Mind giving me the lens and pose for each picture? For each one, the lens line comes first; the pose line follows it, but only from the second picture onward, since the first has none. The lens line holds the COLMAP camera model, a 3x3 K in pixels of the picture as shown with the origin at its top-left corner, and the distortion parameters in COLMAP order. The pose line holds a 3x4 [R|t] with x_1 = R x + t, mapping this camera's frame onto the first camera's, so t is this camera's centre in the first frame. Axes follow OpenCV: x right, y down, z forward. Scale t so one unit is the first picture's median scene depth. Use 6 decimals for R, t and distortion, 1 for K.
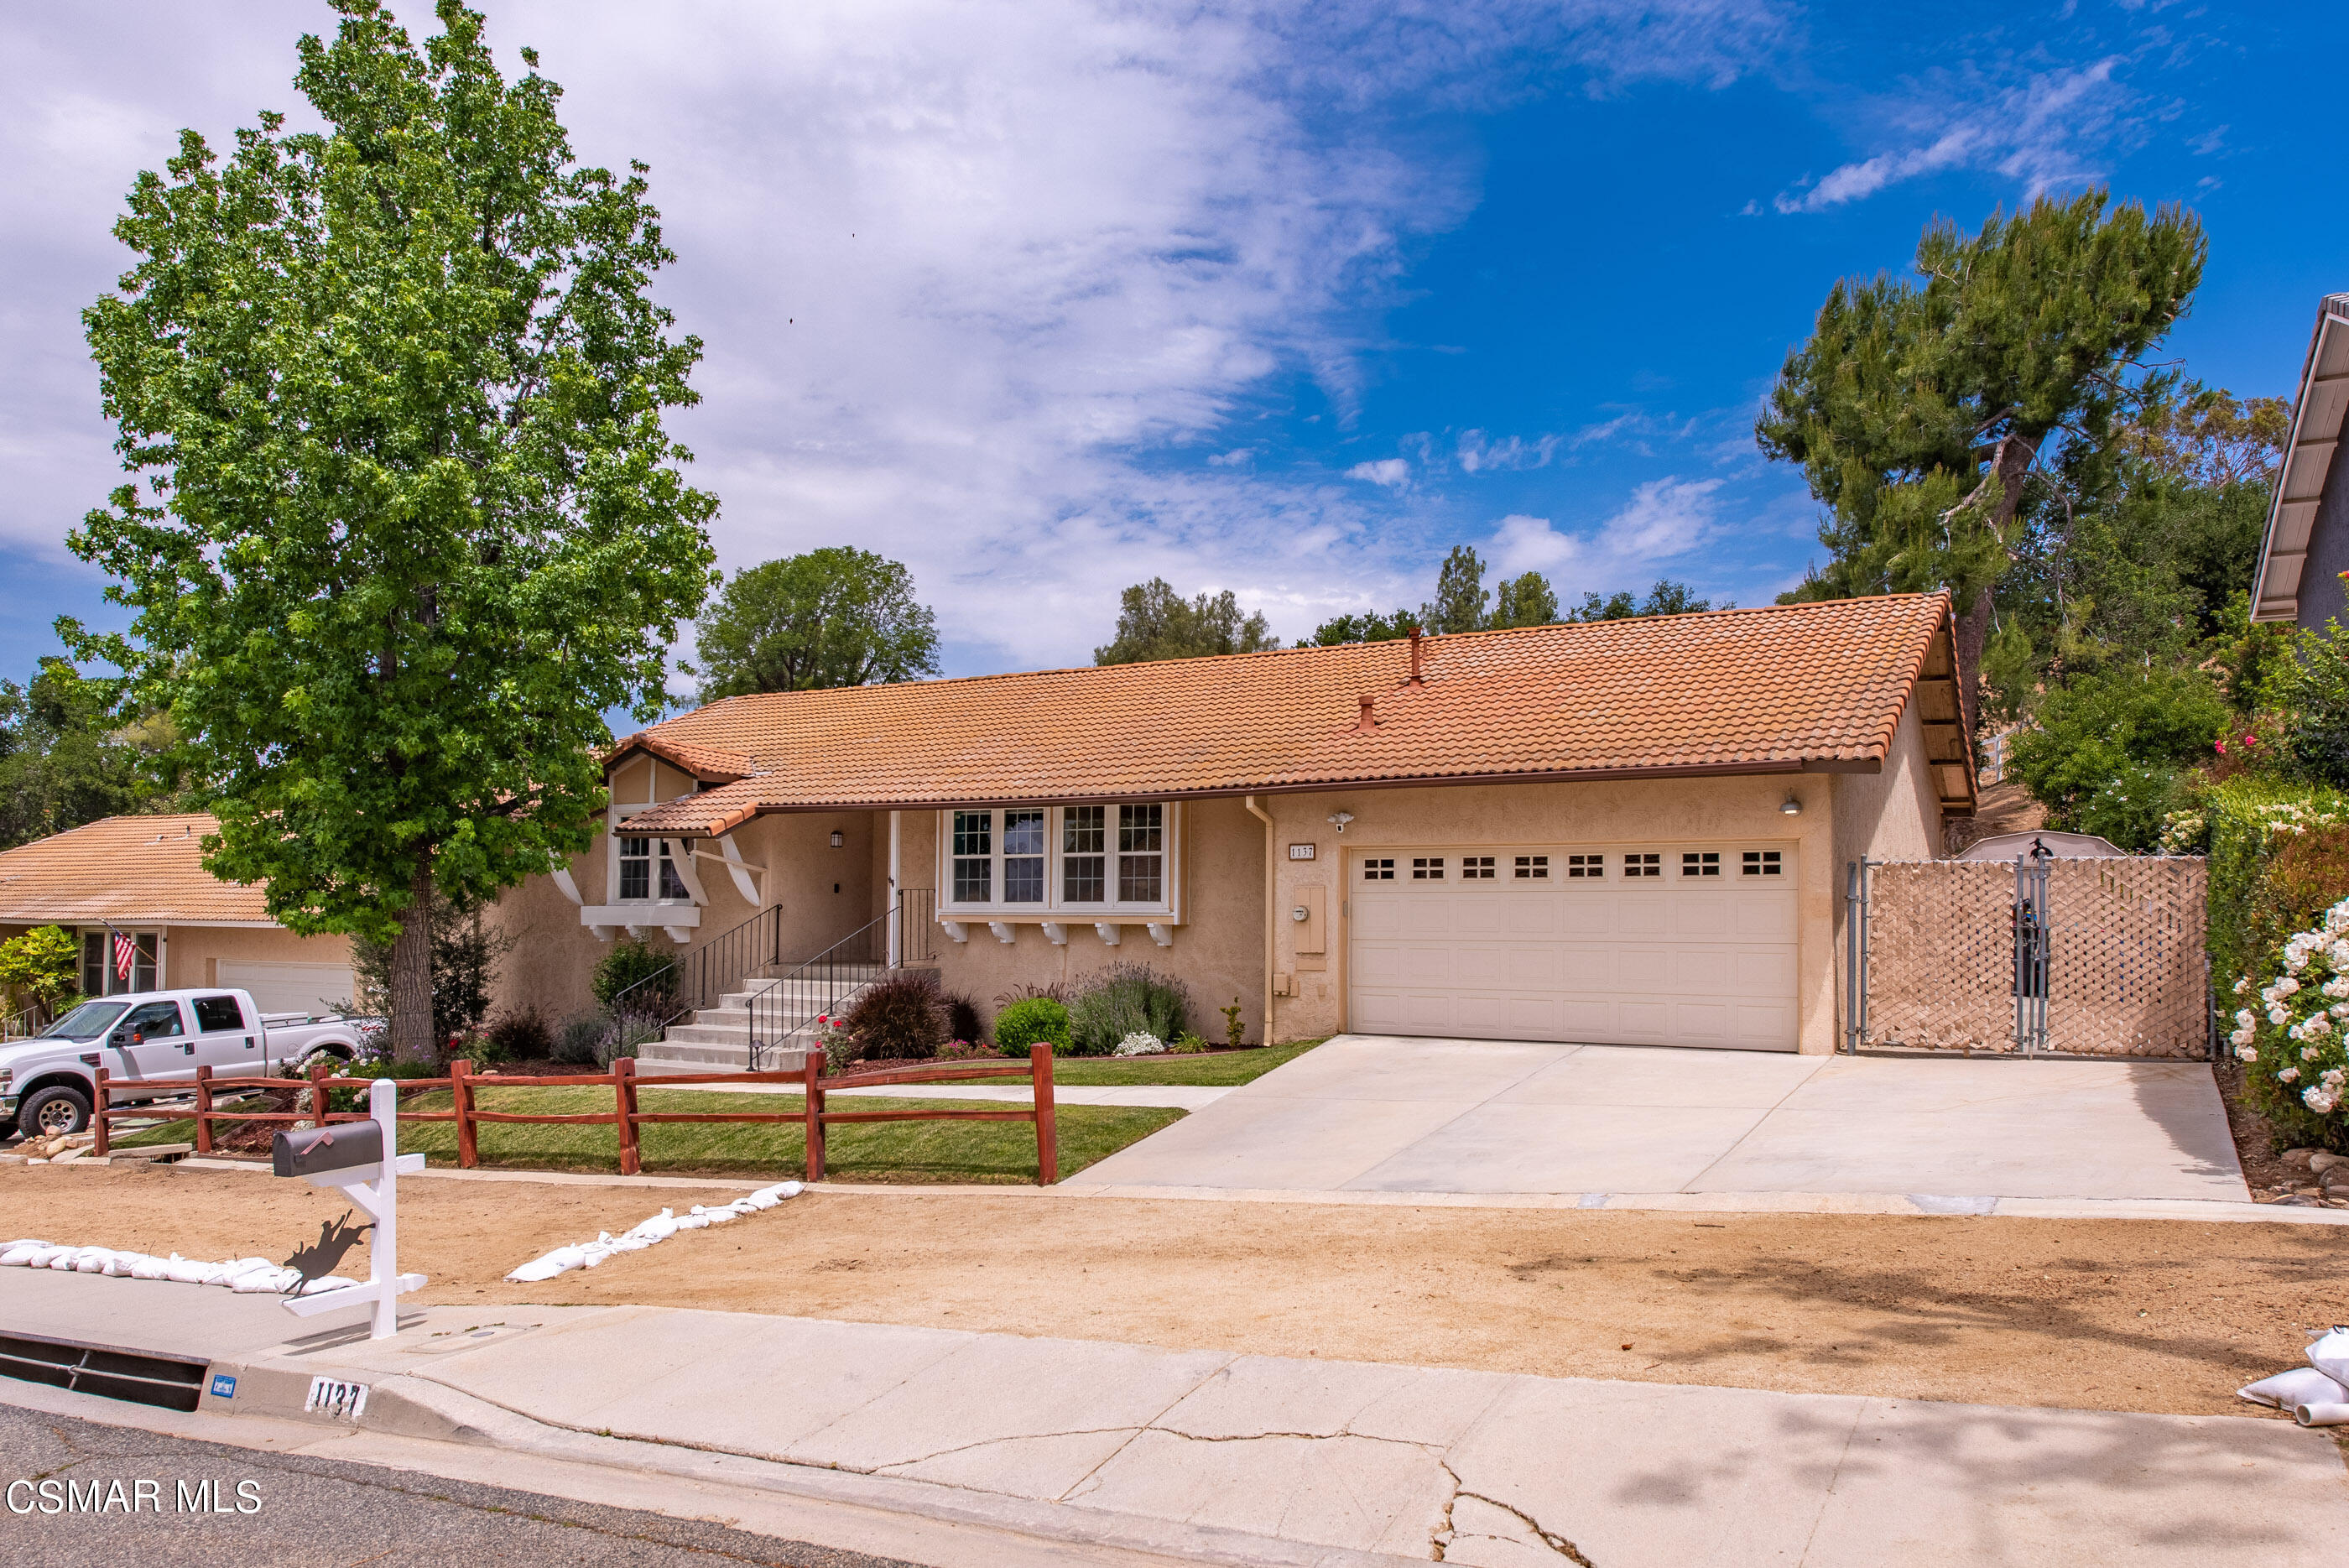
lens RADIAL K [[1656.6, 0, 1163.8], [0, 1656.6, 780.0], [0, 0, 1]] dist [0.017344, -0.006627]
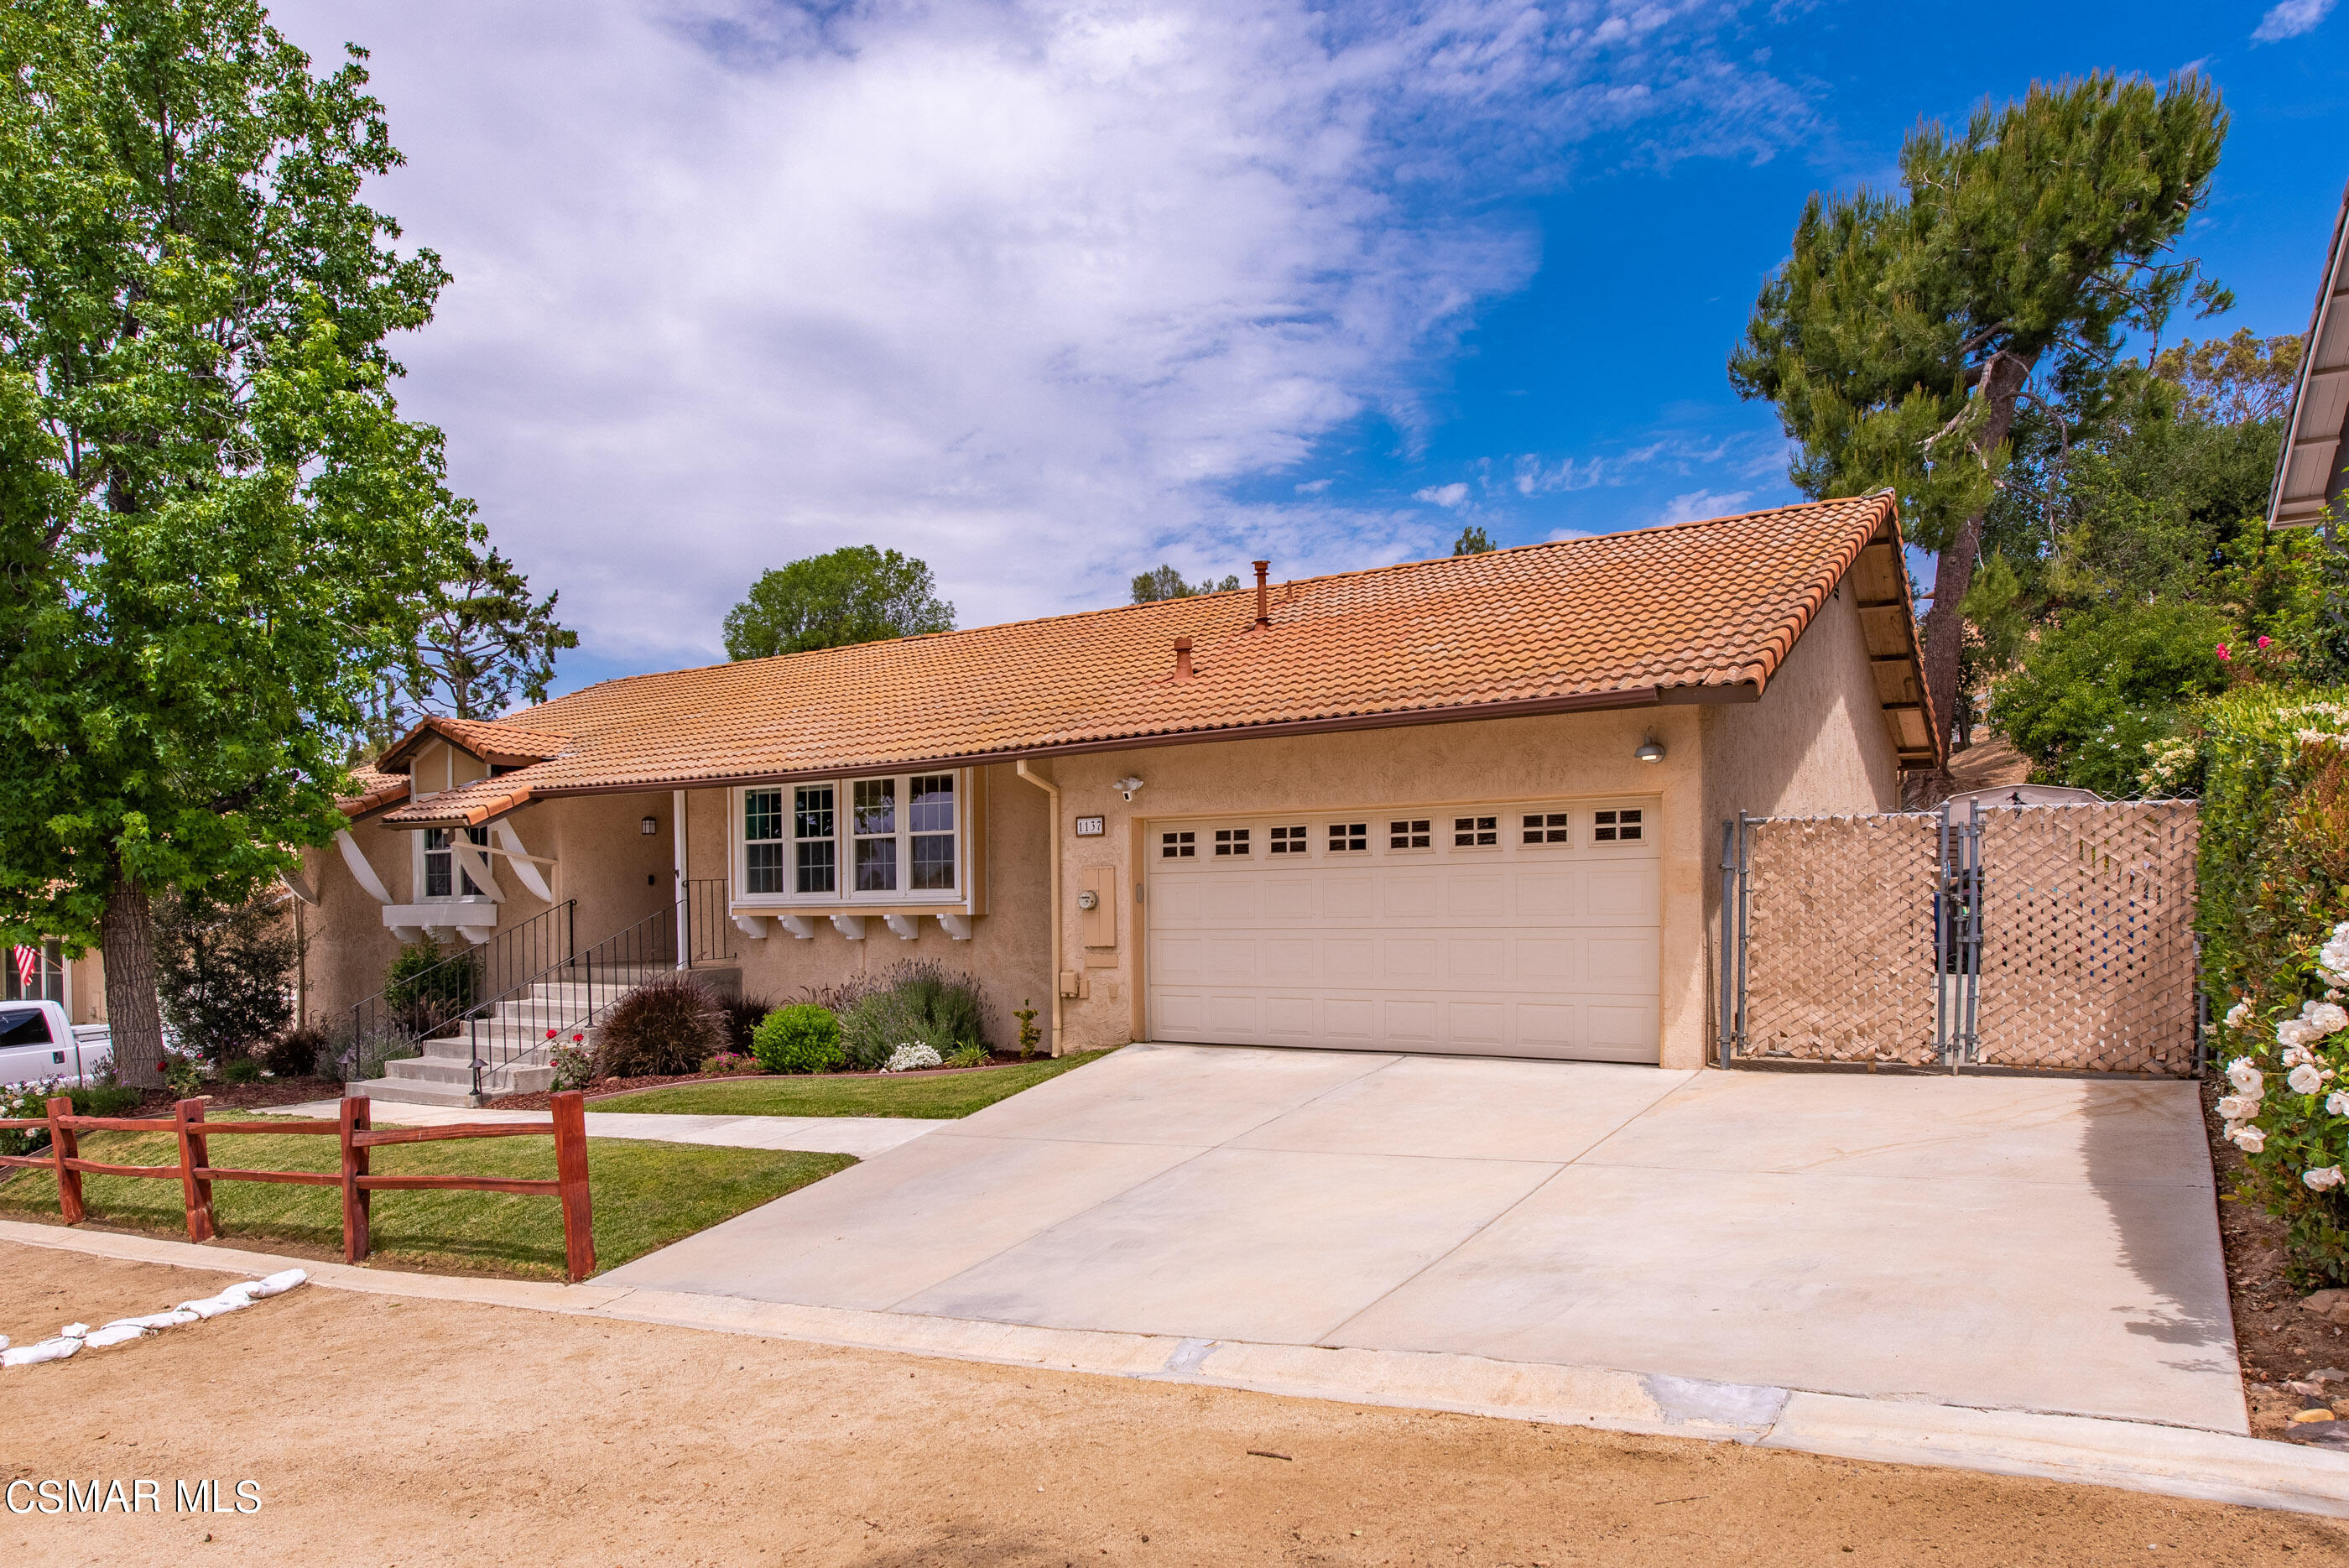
lens RADIAL K [[1462.5, 0, 1206.4], [0, 1462.5, 869.2], [0, 0, 1]] dist [0.009520, 0.004387]
pose [[0.998713, -0.022896, -0.045255, 0.162491], [0.025848, 0.997500, 0.065766, 0.016785], [0.043636, -0.066851, 0.996808, 0.248879]]
